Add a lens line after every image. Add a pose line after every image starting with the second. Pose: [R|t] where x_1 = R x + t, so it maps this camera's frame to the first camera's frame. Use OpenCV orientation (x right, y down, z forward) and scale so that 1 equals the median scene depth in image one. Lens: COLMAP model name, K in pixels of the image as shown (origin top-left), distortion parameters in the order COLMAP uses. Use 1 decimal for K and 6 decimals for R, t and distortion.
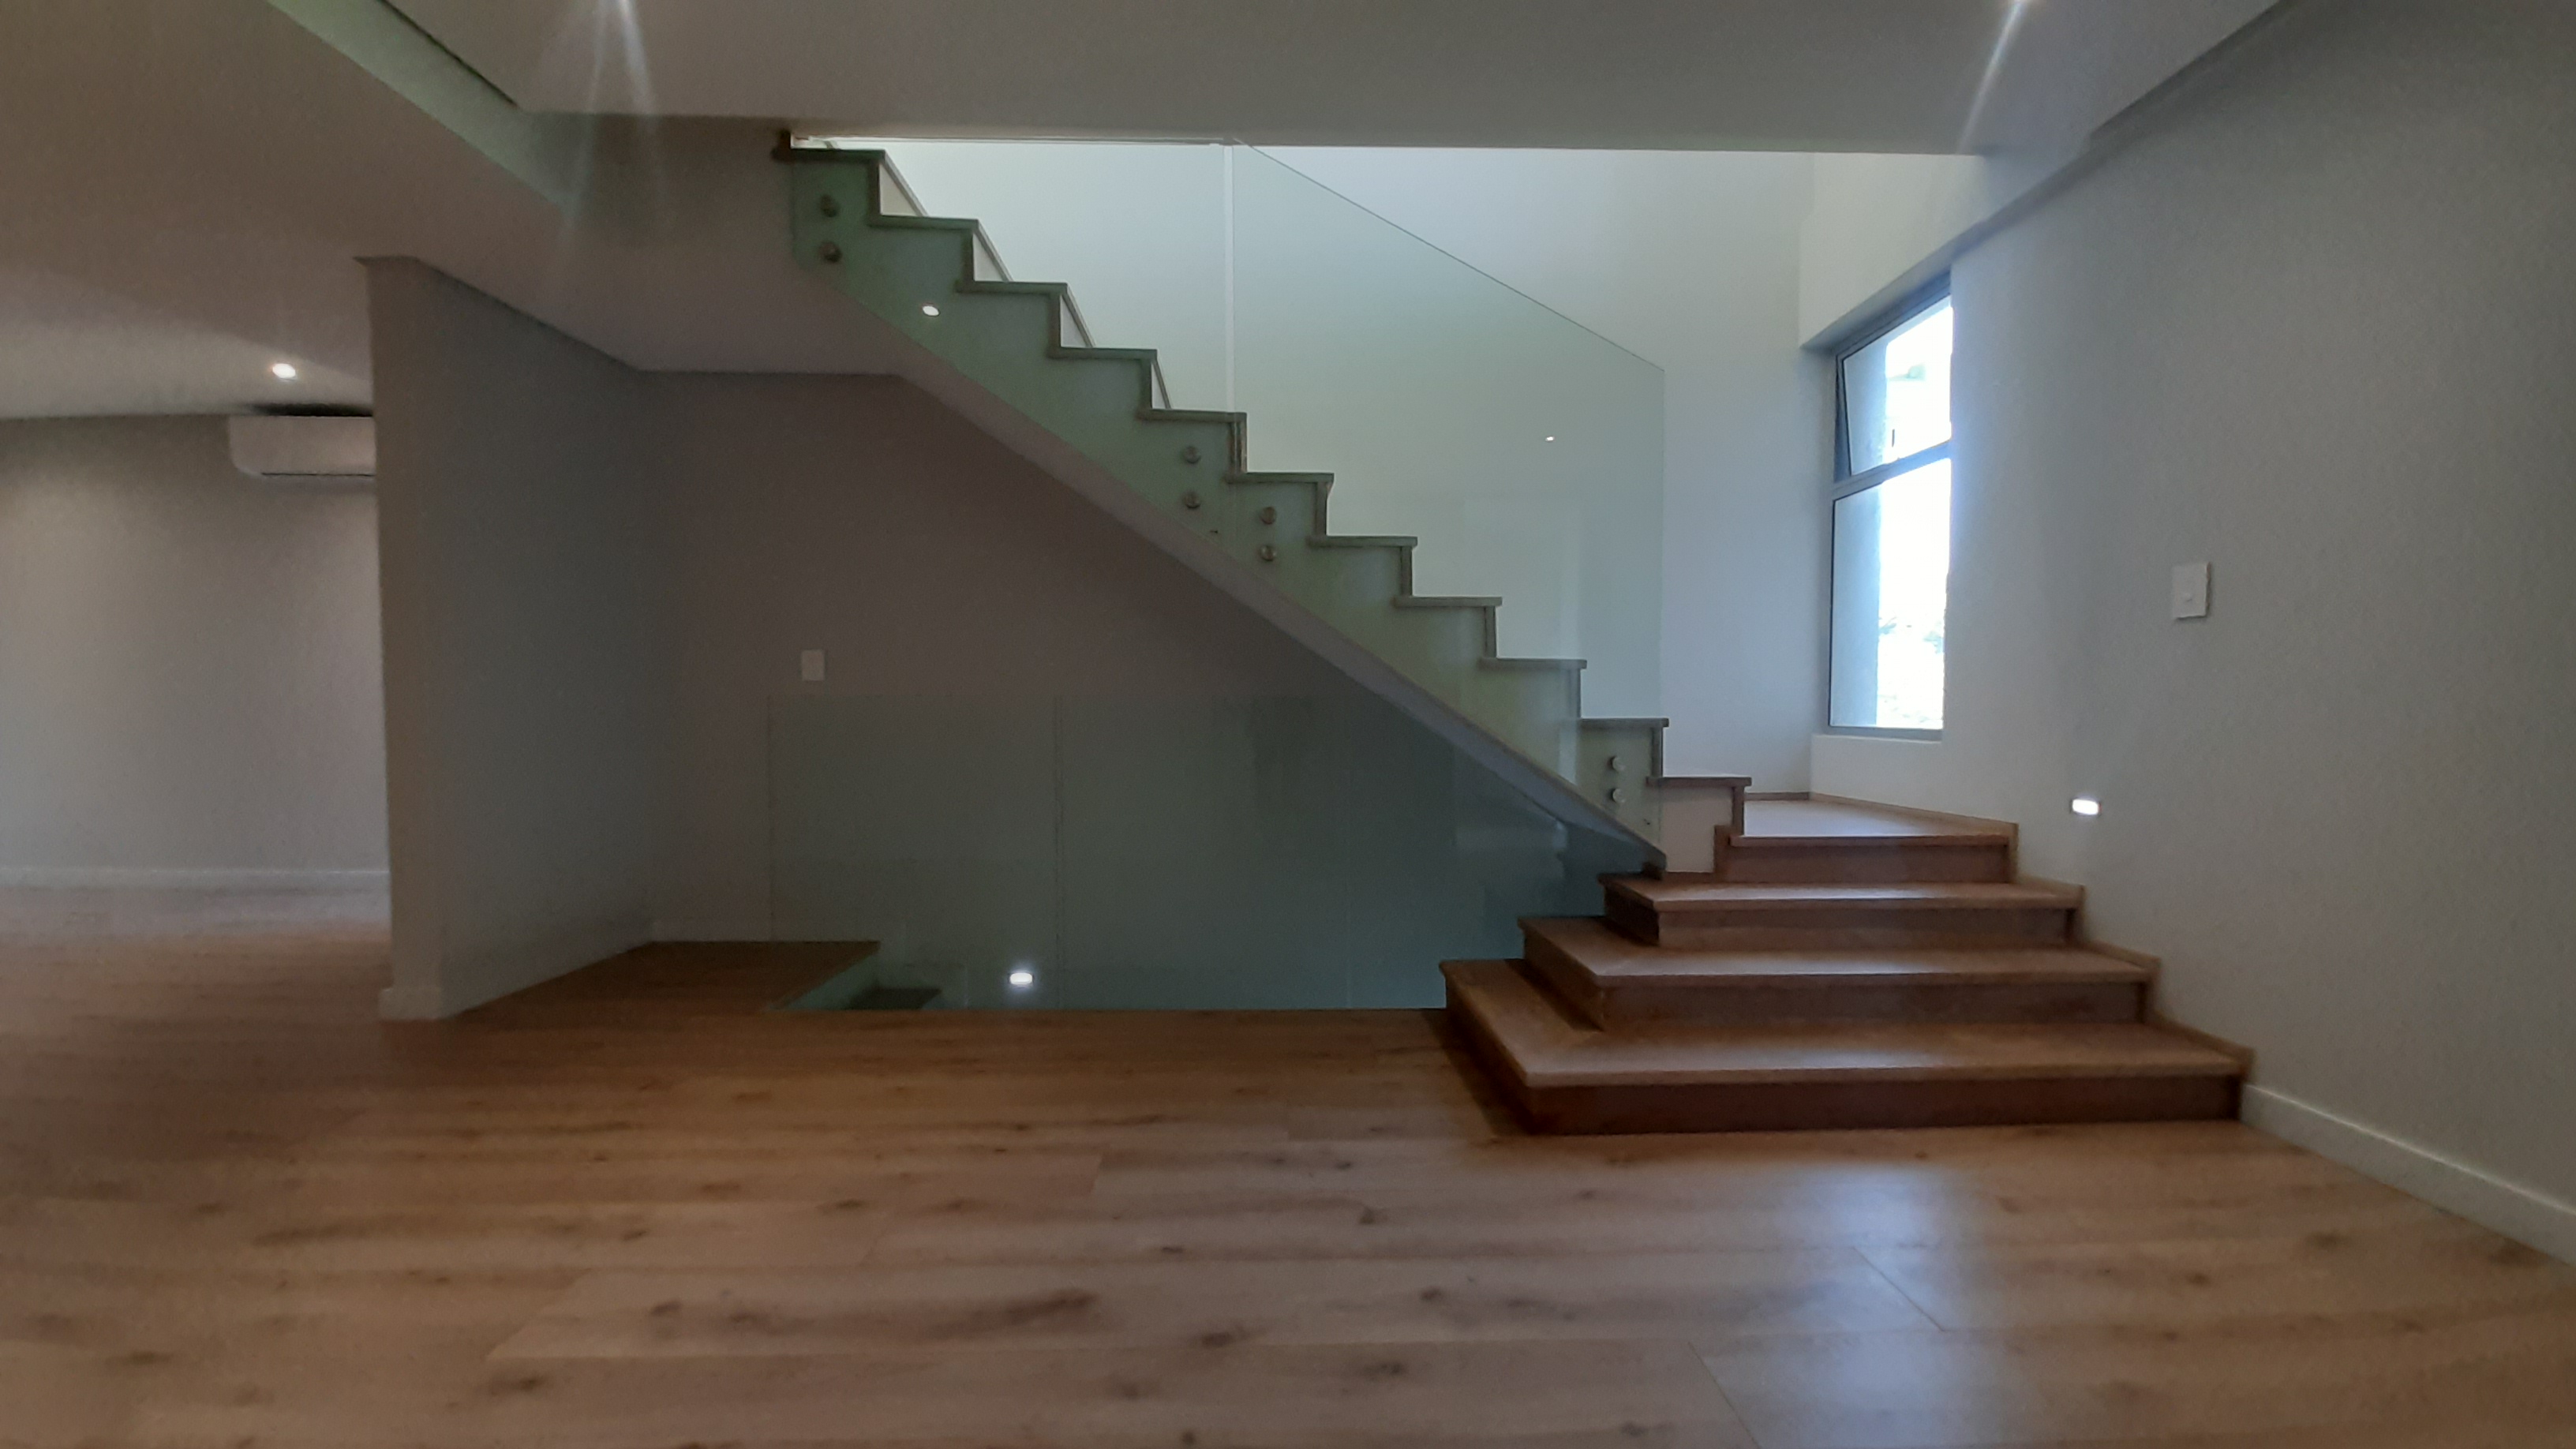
lens RADIAL K [[997.6, 0, 1290.9], [0, 997.6, 737.2], [0, 0, 1]] dist [0.006260, -0.010282]
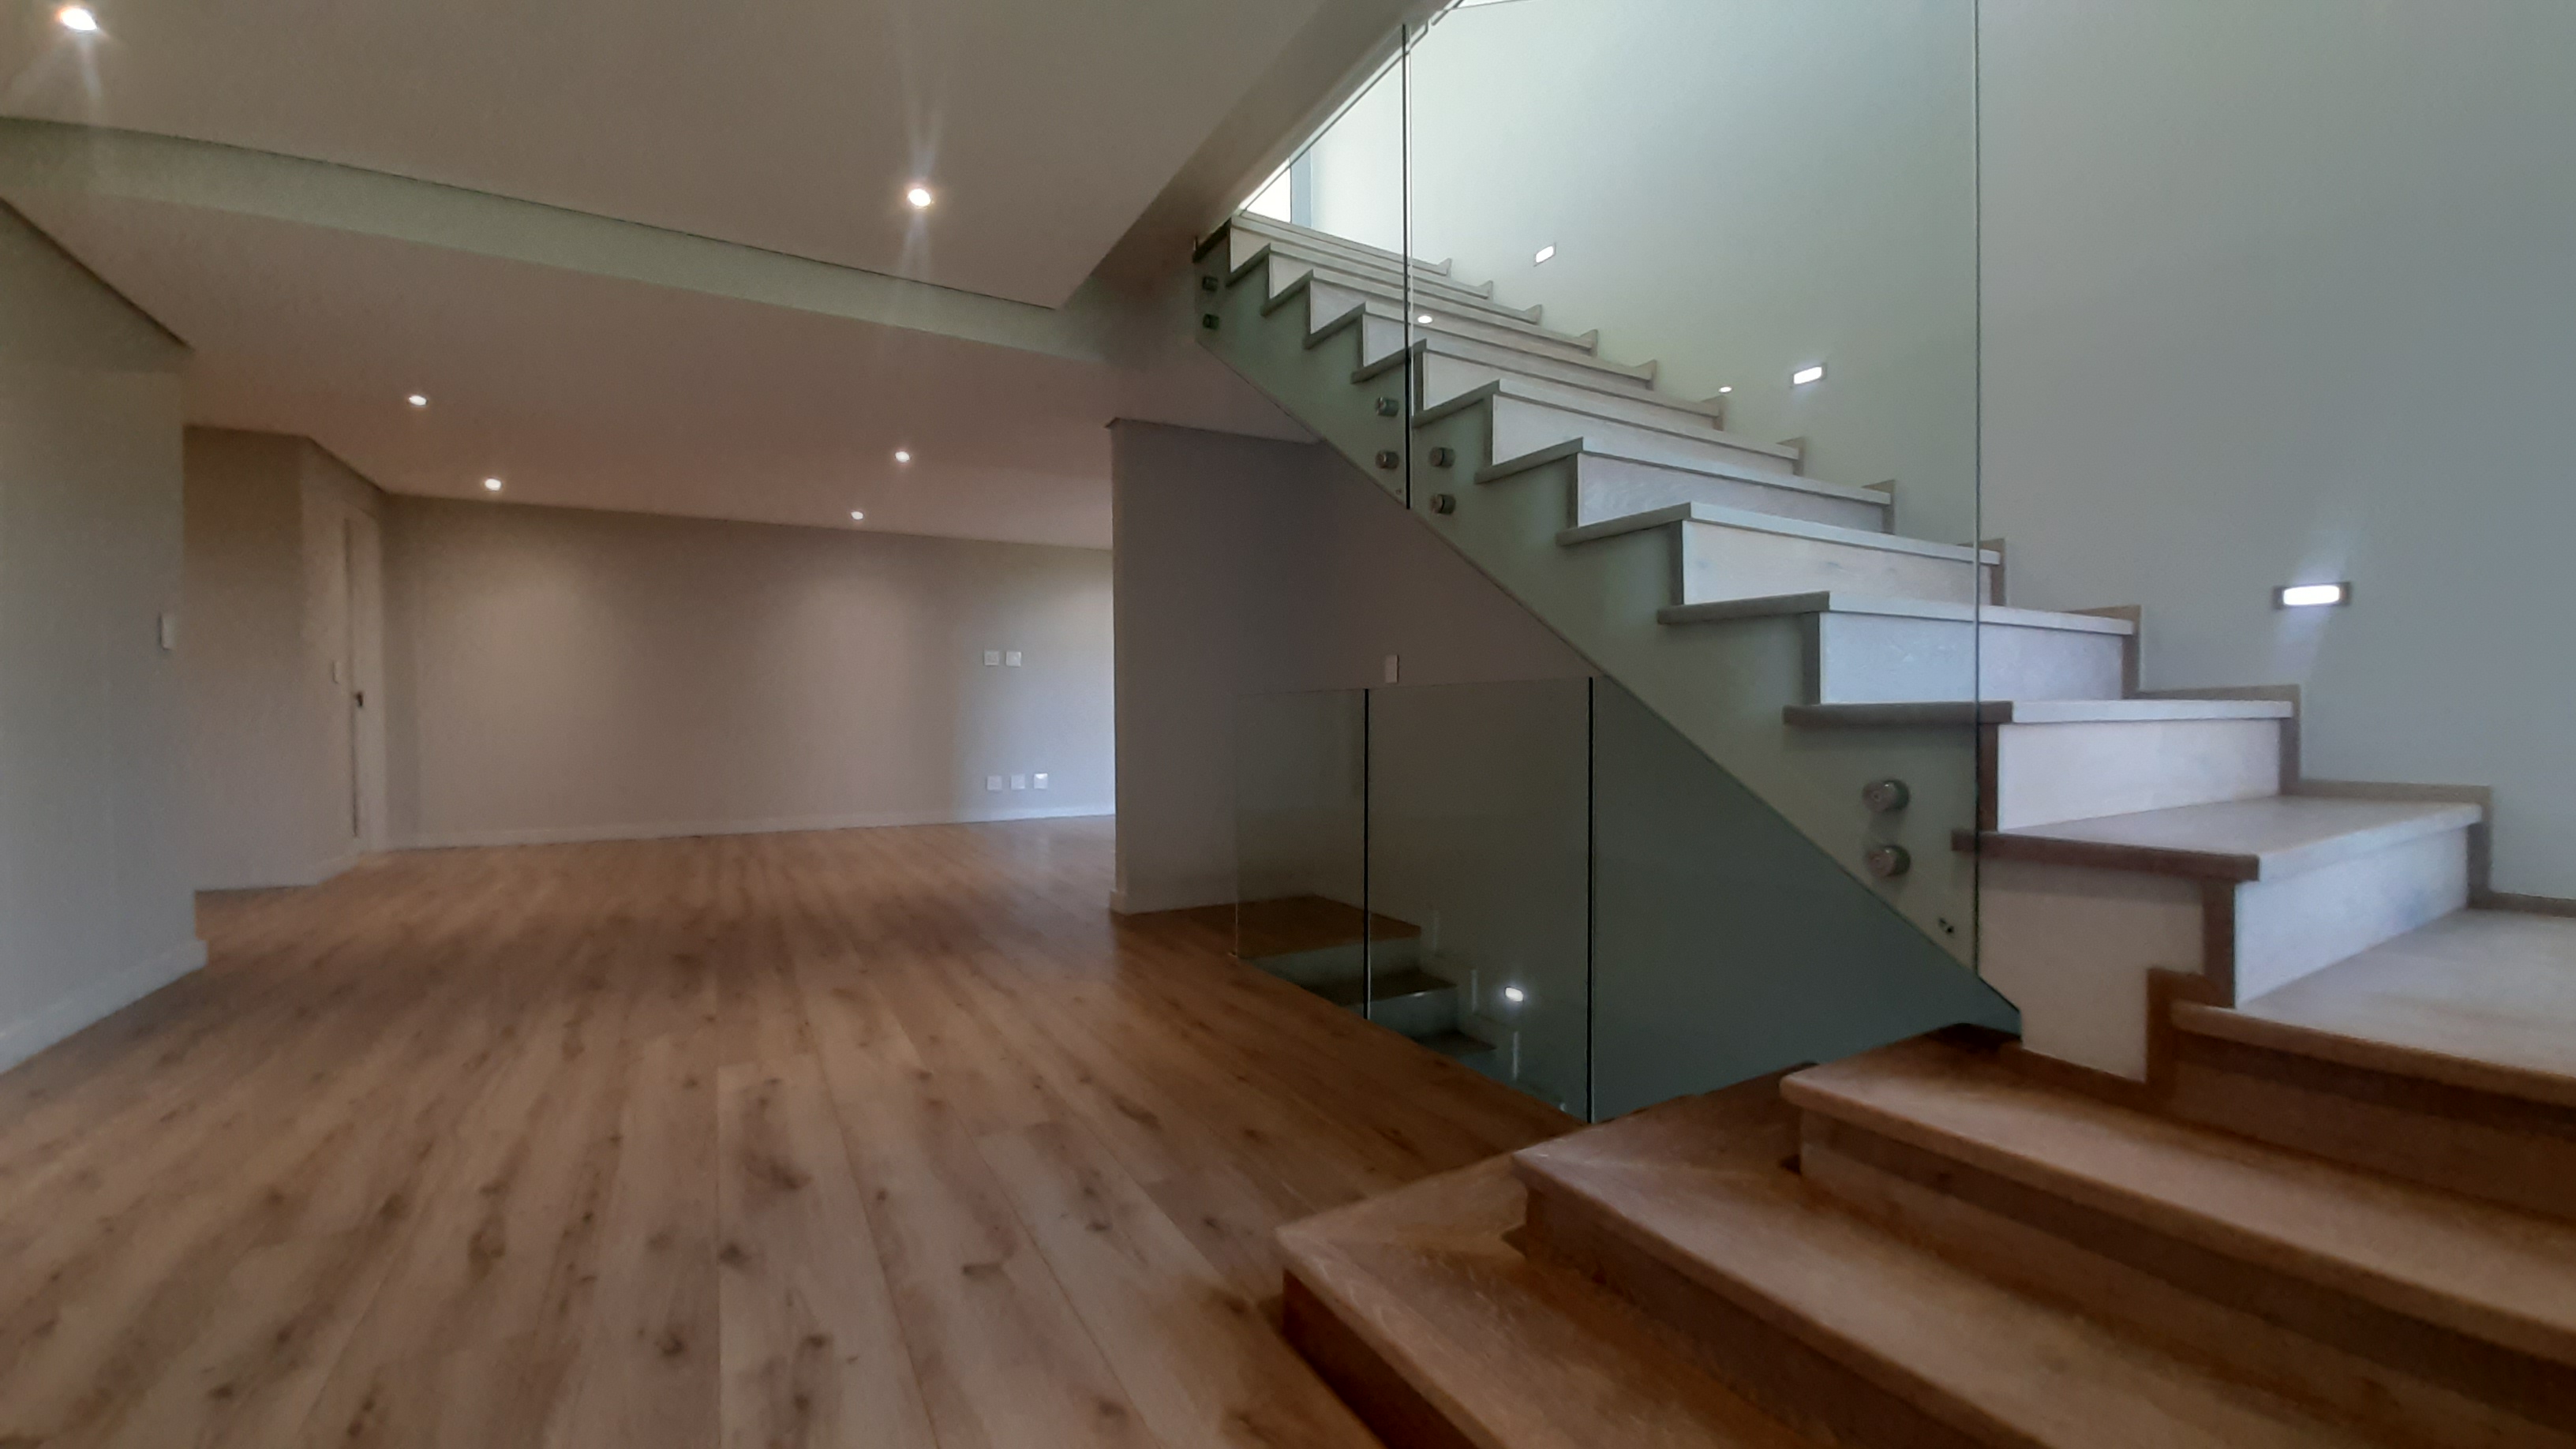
lens RADIAL K [[997.6, 0, 1290.9], [0, 997.6, 737.2], [0, 0, 1]] dist [0.006260, -0.010282]
pose [[0.483345, 0.016652, -0.875272, 0.714384], [-0.023116, 0.999713, 0.006255, 0.001175], [0.875125, 0.017209, 0.483591, 0.593225]]
